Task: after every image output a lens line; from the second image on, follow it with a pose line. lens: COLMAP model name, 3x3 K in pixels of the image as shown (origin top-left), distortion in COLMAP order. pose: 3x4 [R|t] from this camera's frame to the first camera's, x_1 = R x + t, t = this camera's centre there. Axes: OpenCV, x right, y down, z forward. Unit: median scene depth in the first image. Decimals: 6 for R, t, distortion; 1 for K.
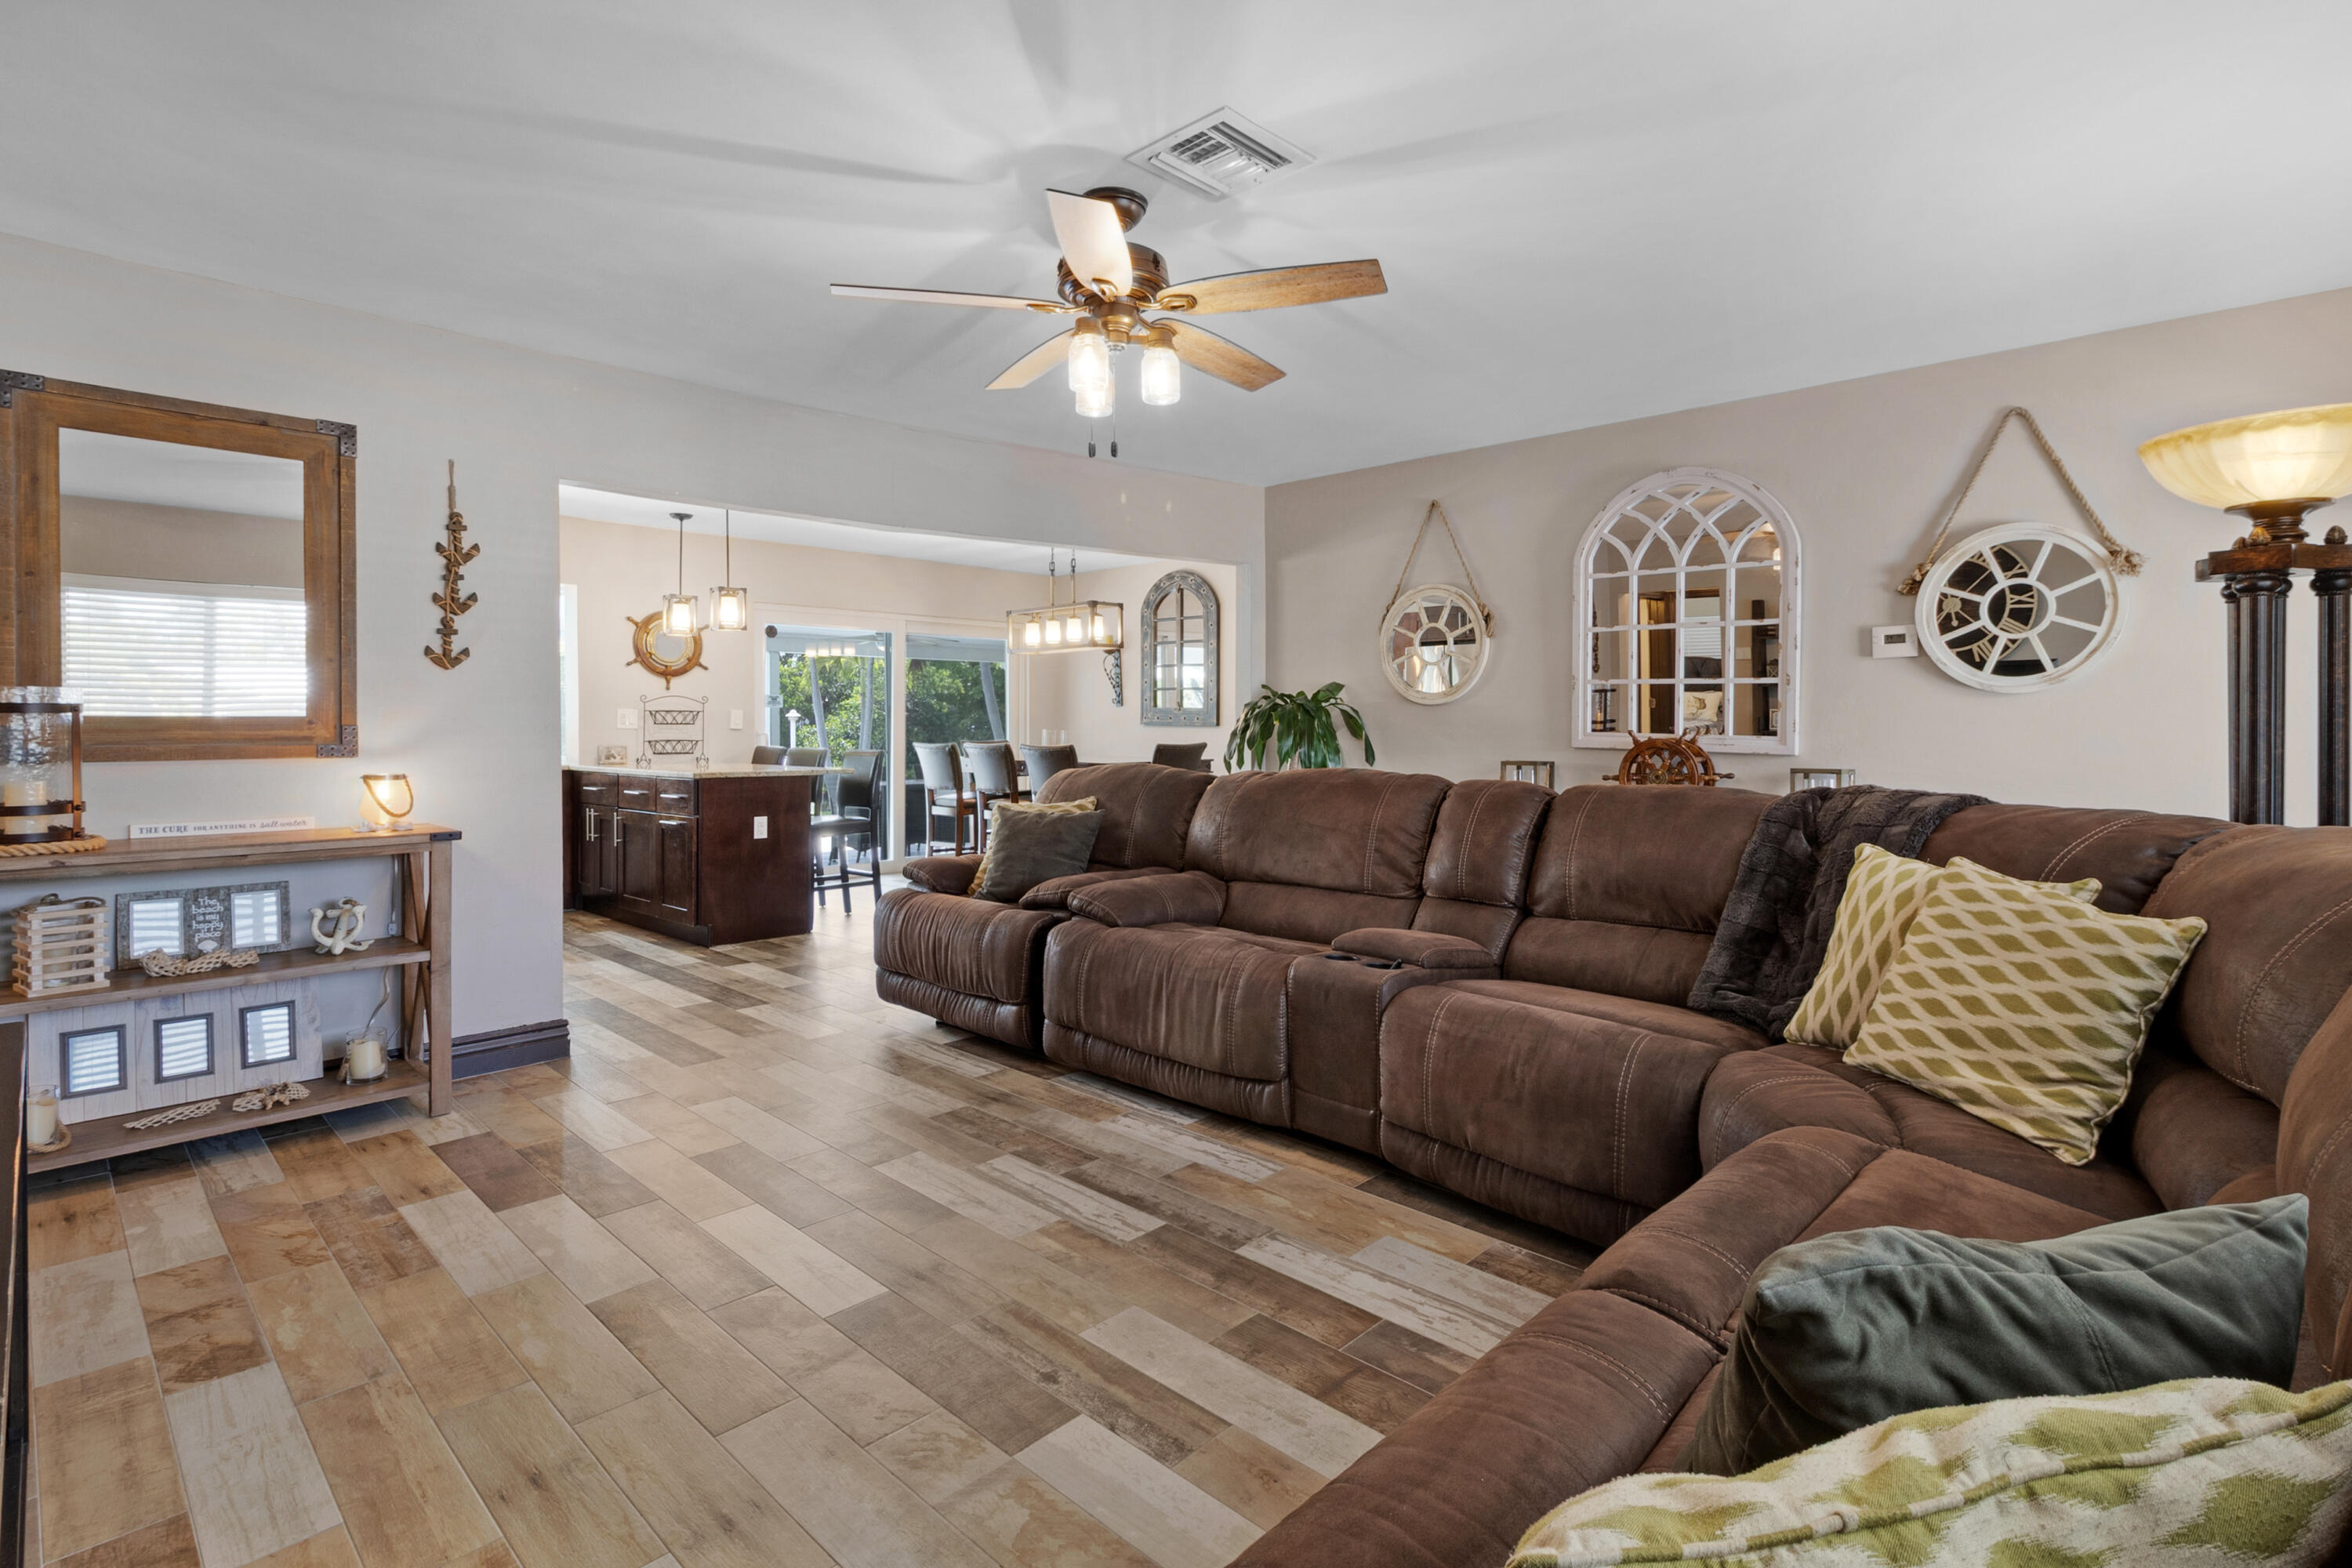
lens RADIAL K [[1109.1, 0, 1220.9], [0, 1109.1, 719.3], [0, 0, 1]] dist [0.011888, -0.000424]
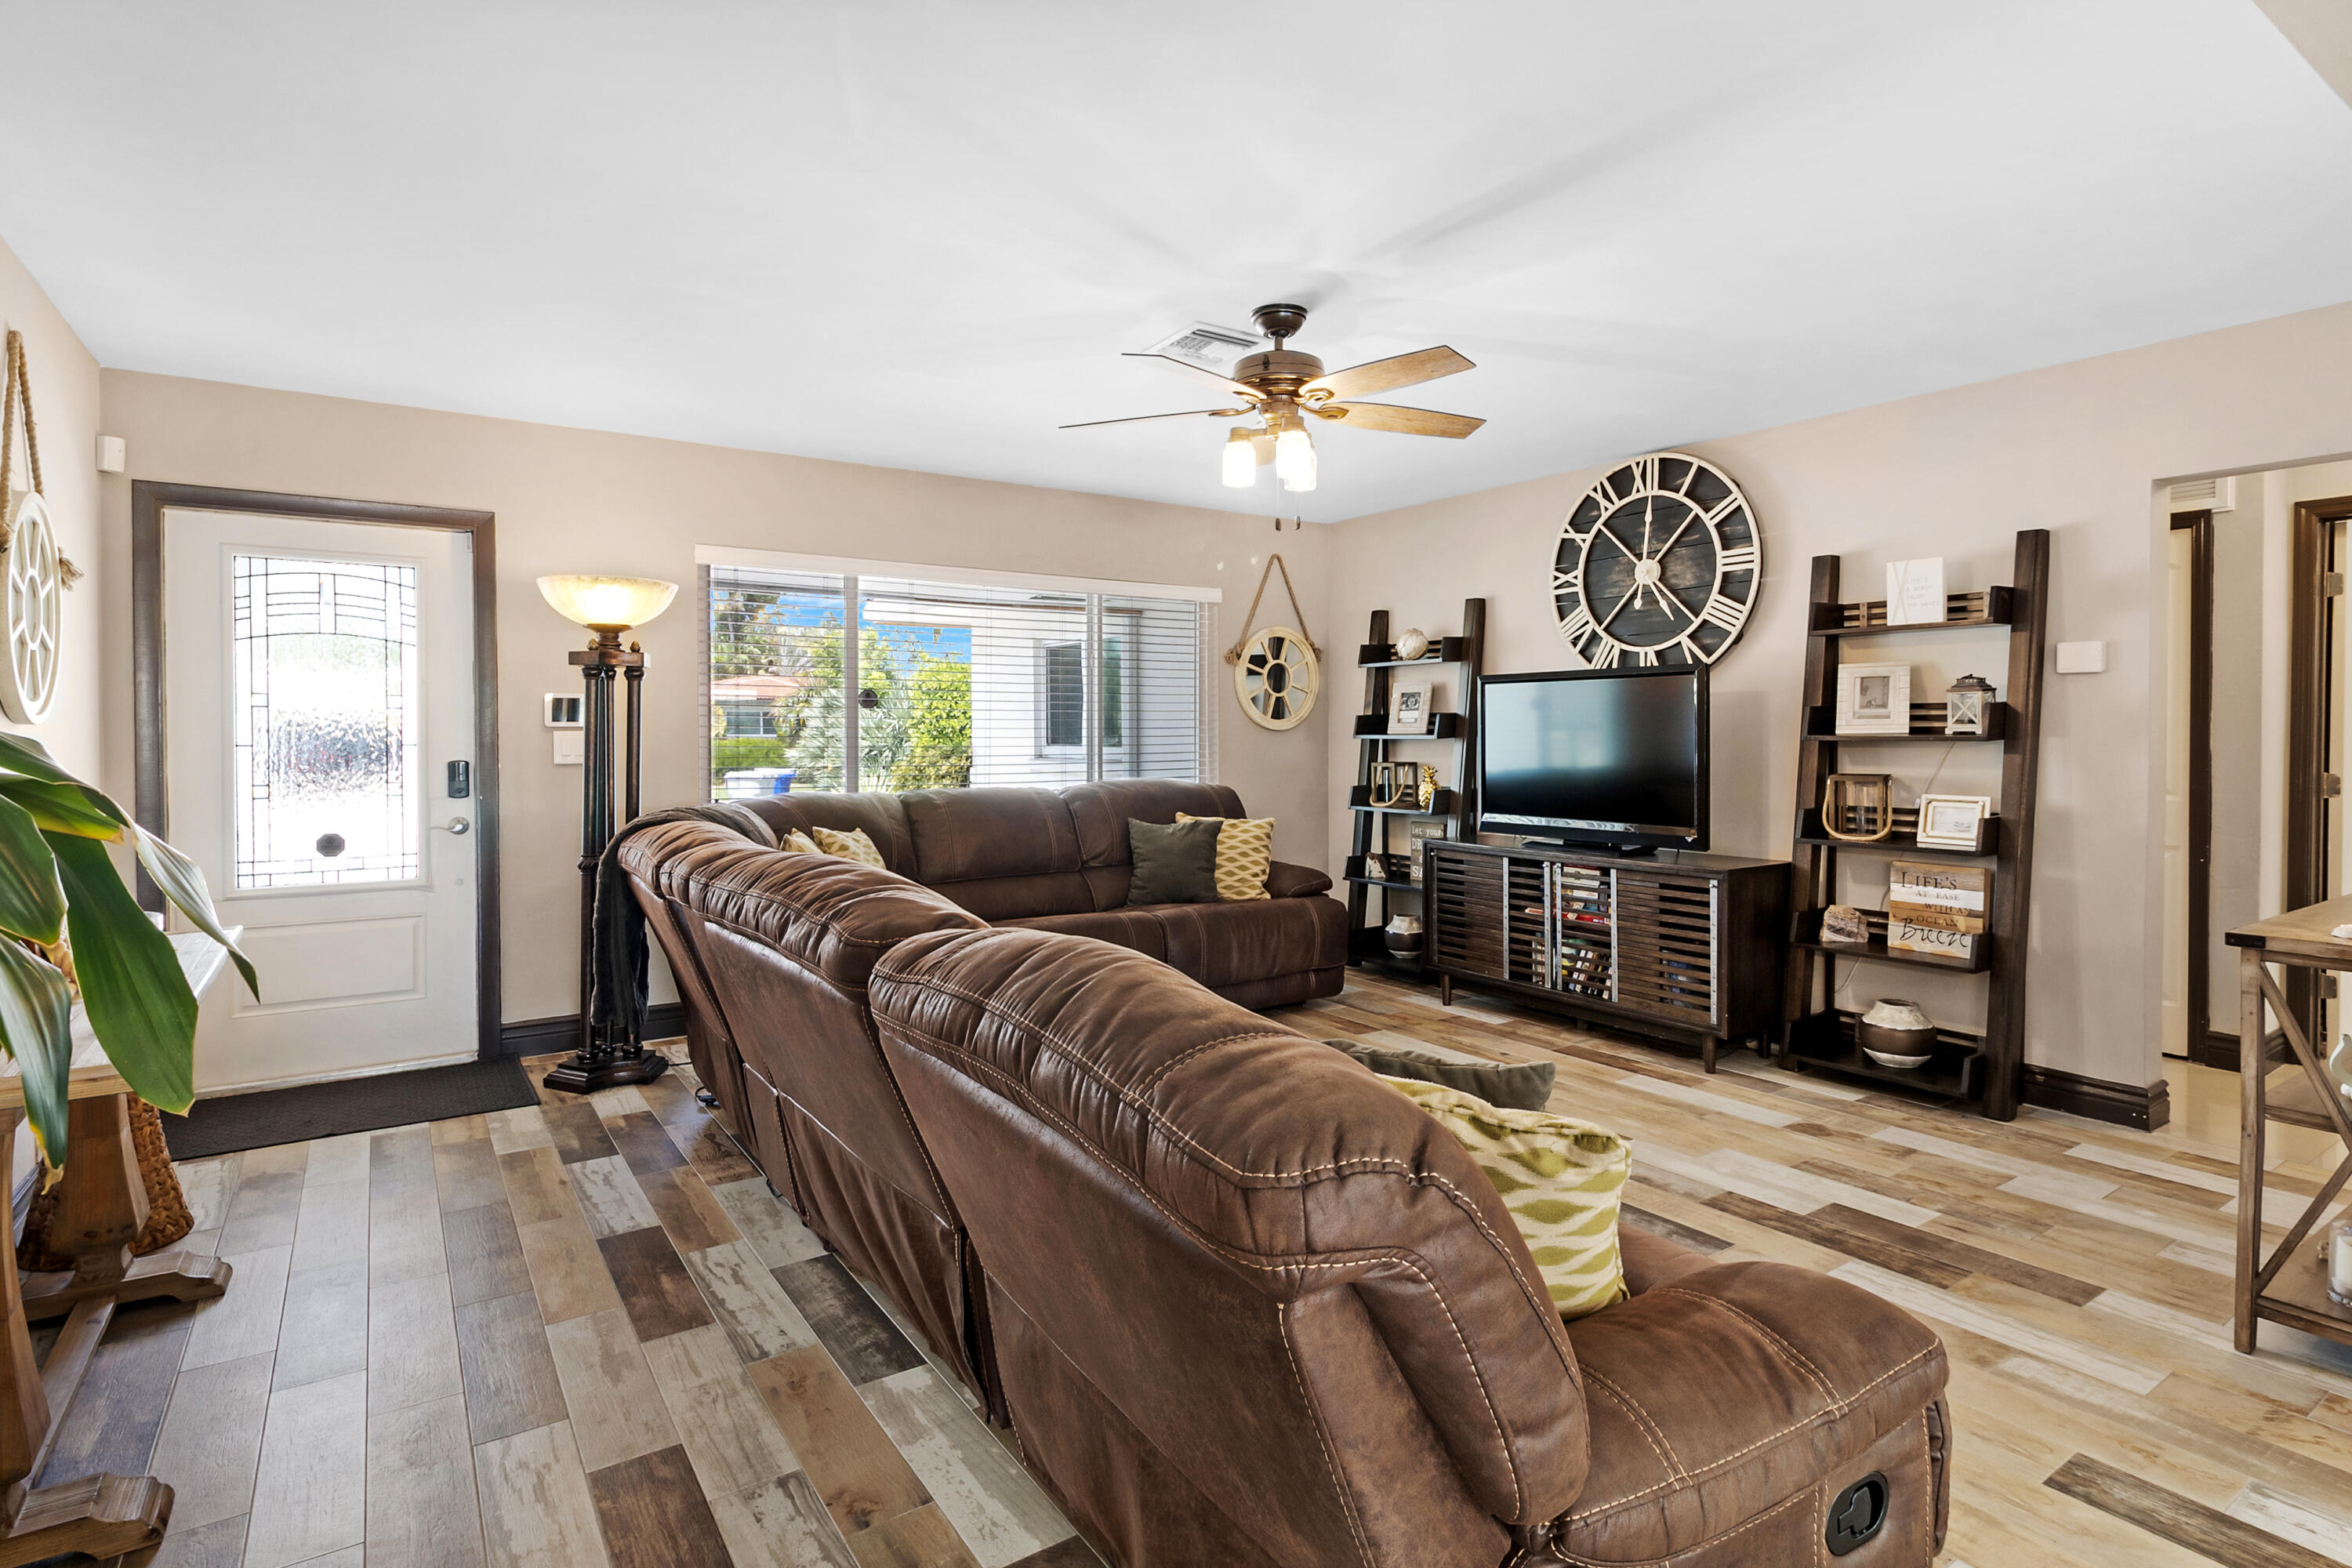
lens RADIAL K [[1213.5, 0, 1177.6], [0, 1213.5, 765.9], [0, 0, 1]] dist [0.010990, 0.000028]
pose [[-0.973339, -0.006438, 0.229280, -0.323034], [0.001540, 0.999400, 0.034603, -0.043443], [-0.229365, 0.034034, -0.972745, 2.625495]]
